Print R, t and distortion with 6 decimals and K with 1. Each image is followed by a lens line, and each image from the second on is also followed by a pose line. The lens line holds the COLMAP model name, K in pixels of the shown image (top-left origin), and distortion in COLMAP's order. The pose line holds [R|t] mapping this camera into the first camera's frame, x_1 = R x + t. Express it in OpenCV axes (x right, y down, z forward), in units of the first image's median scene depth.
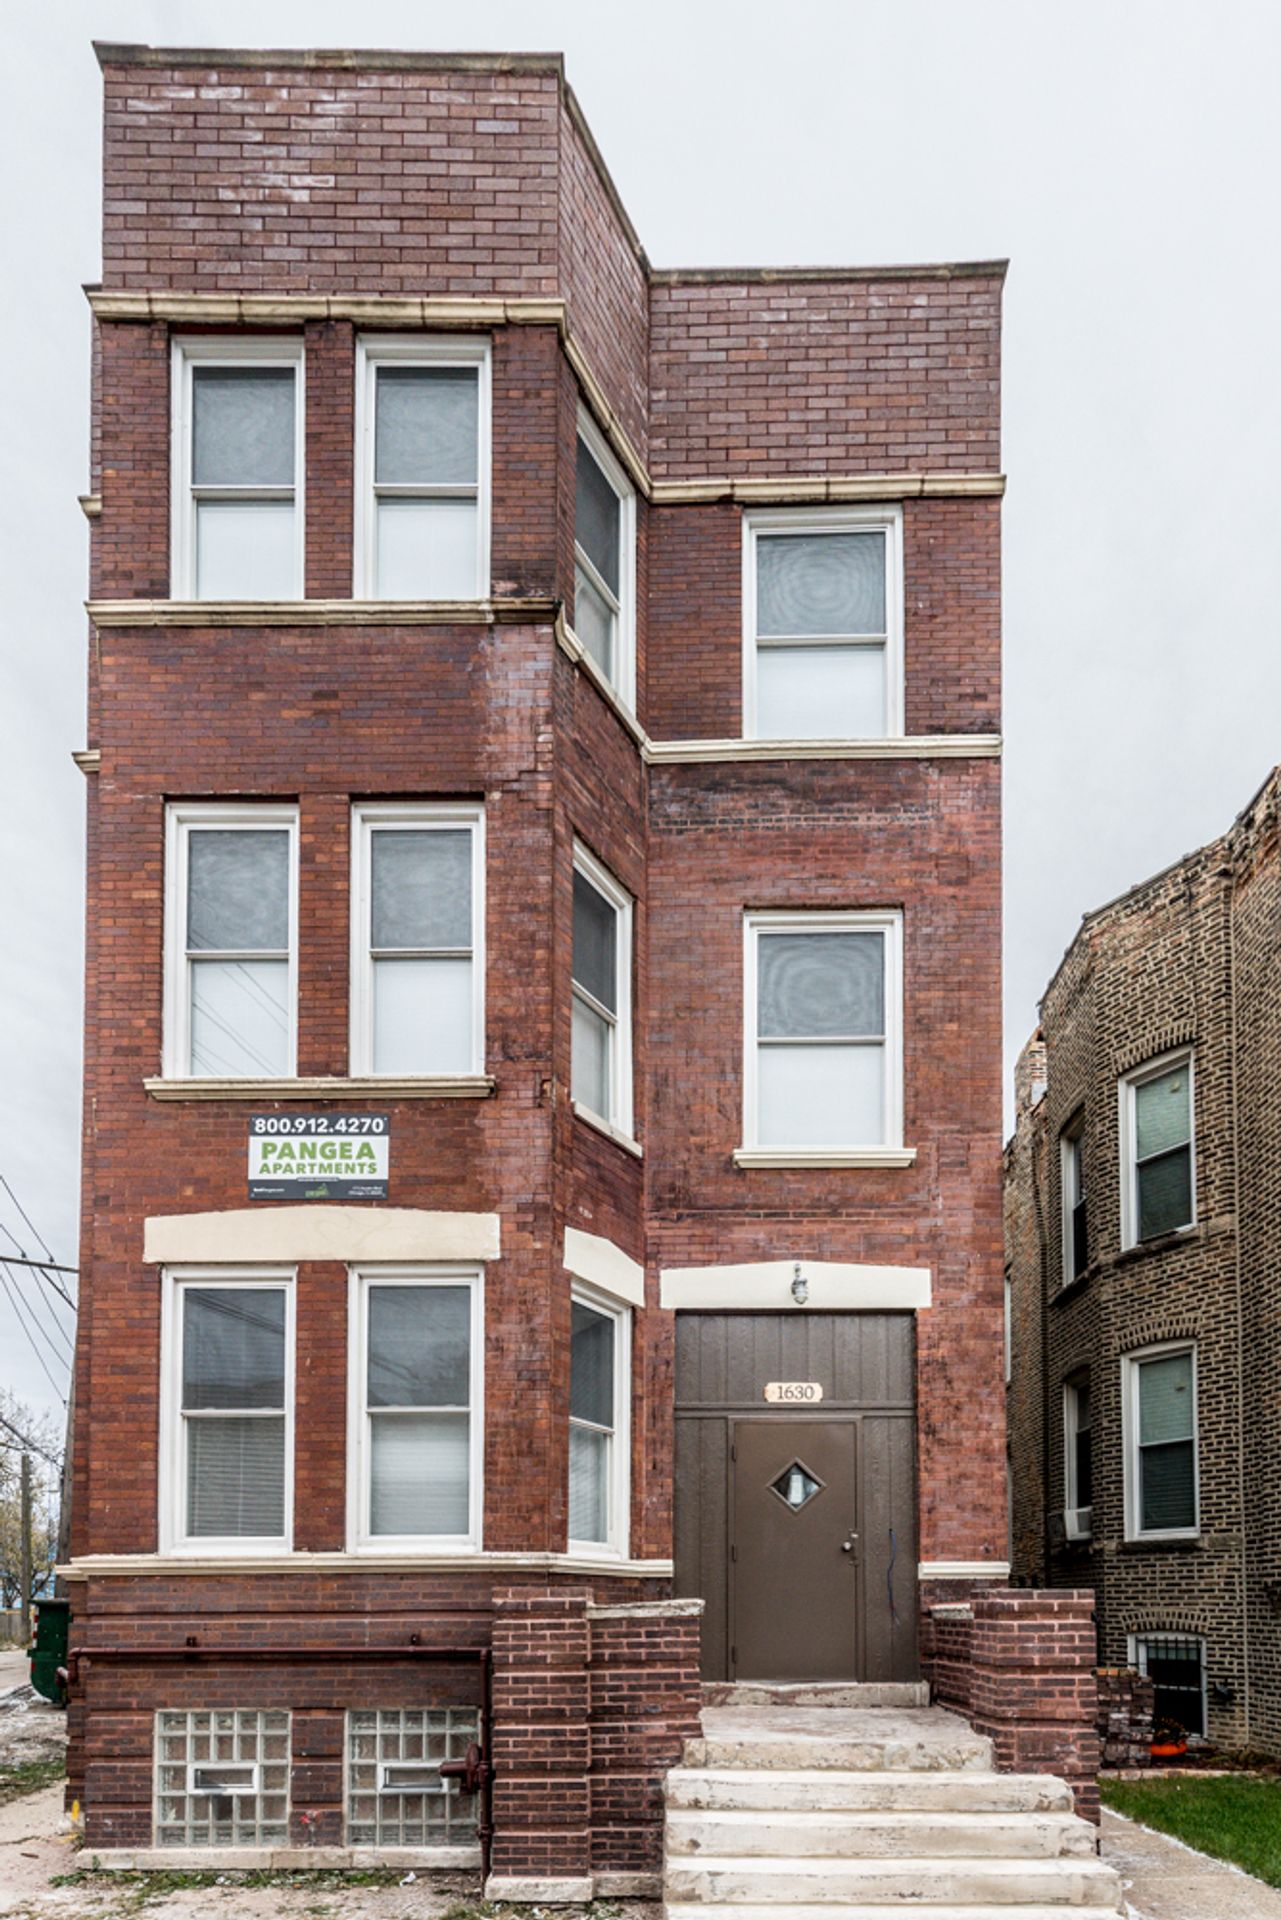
lens RADIAL K [[987.8, 0, 640.5], [0, 987.8, 872.3], [0, 0, 1]] dist [0.012541, -0.000876]
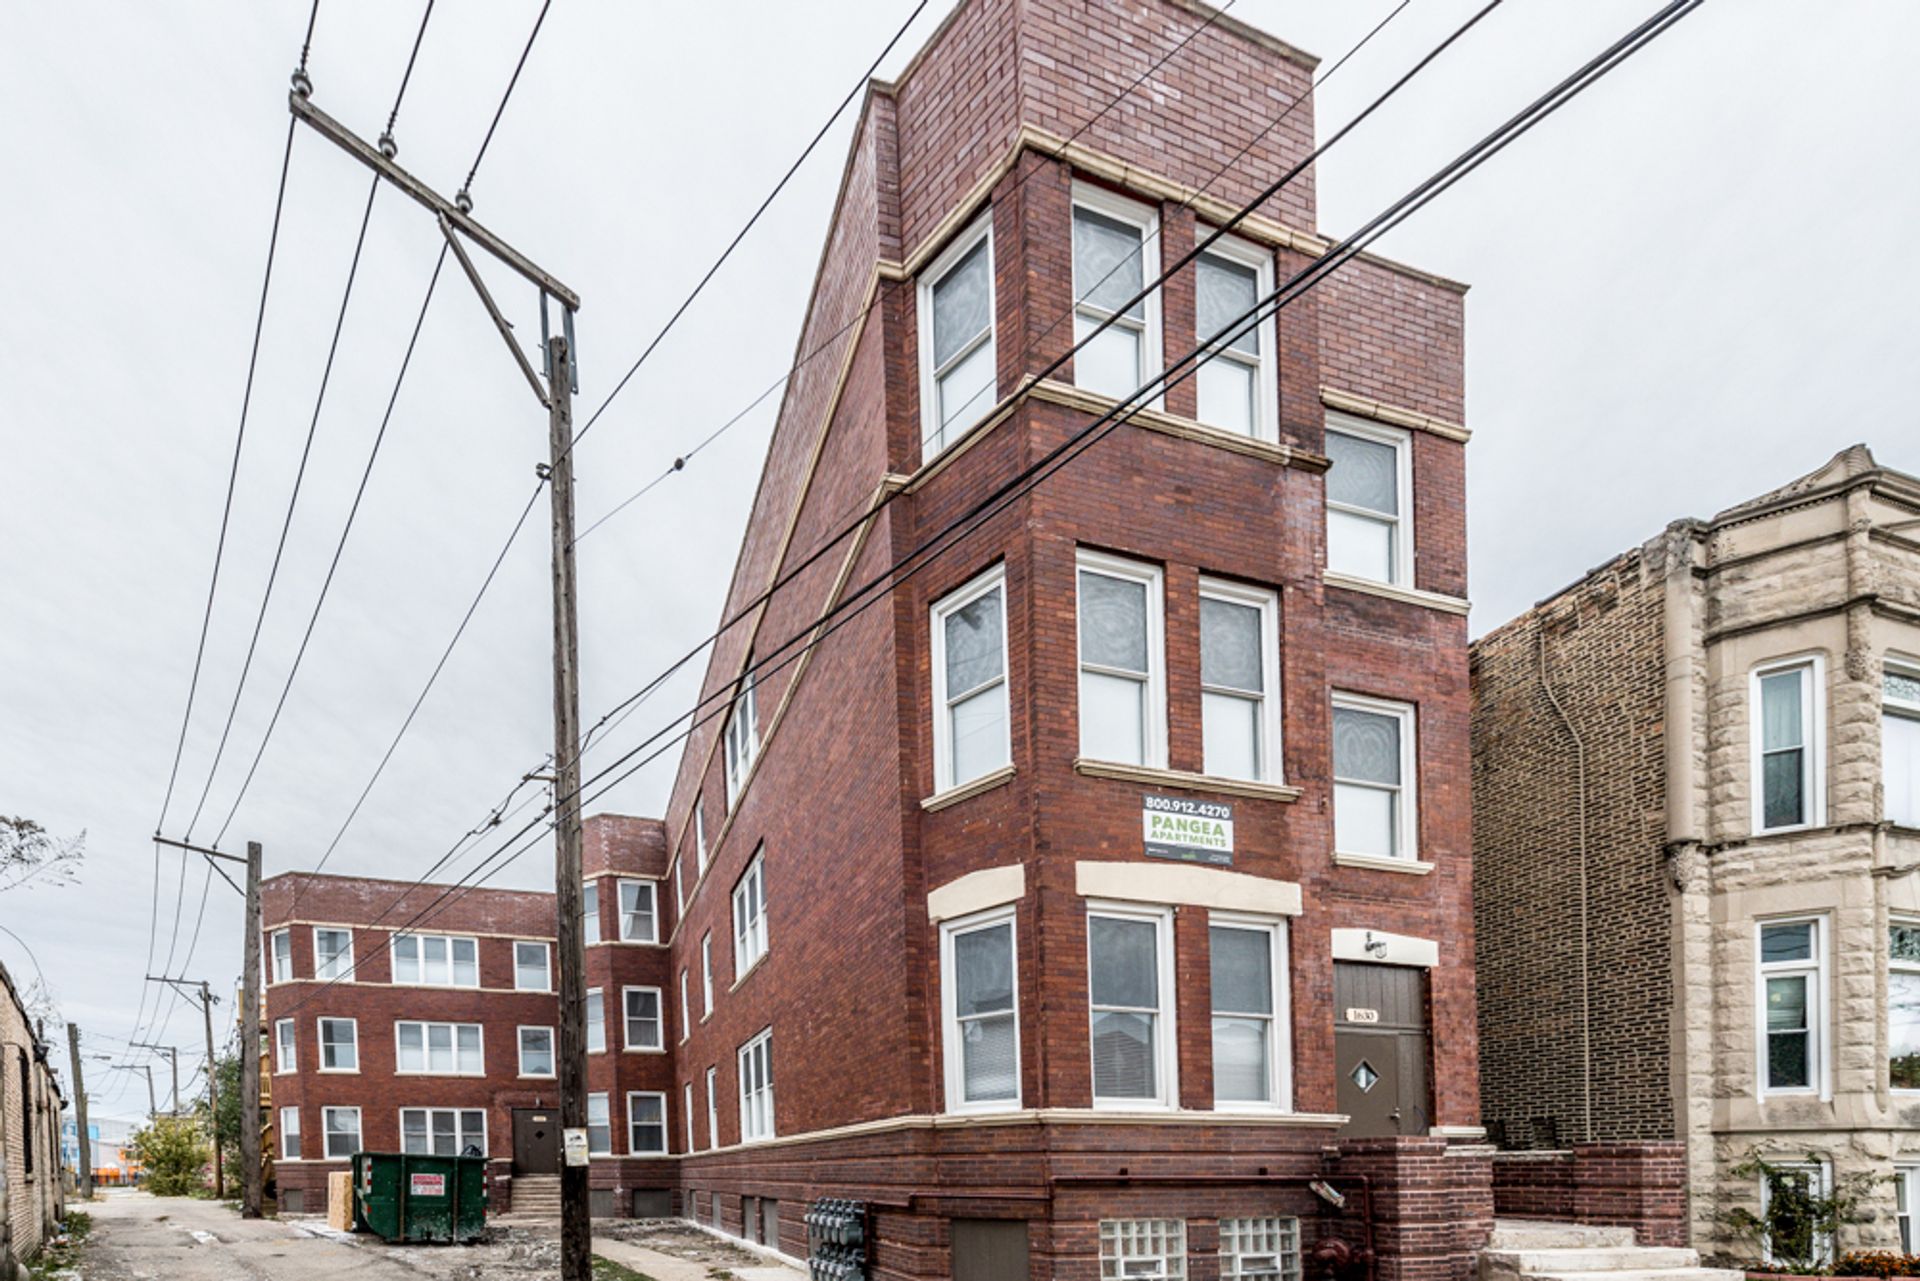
lens RADIAL K [[756.9, 0, 960.0], [0, 756.9, 640.5], [0, 0, 1]] dist [0.014997, -0.003802]
pose [[0.950104, 0.176235, 0.257379, -0.887289], [-0.184449, 0.982810, 0.007925, 0.073886], [-0.251558, -0.055003, 0.966278, 0.071874]]
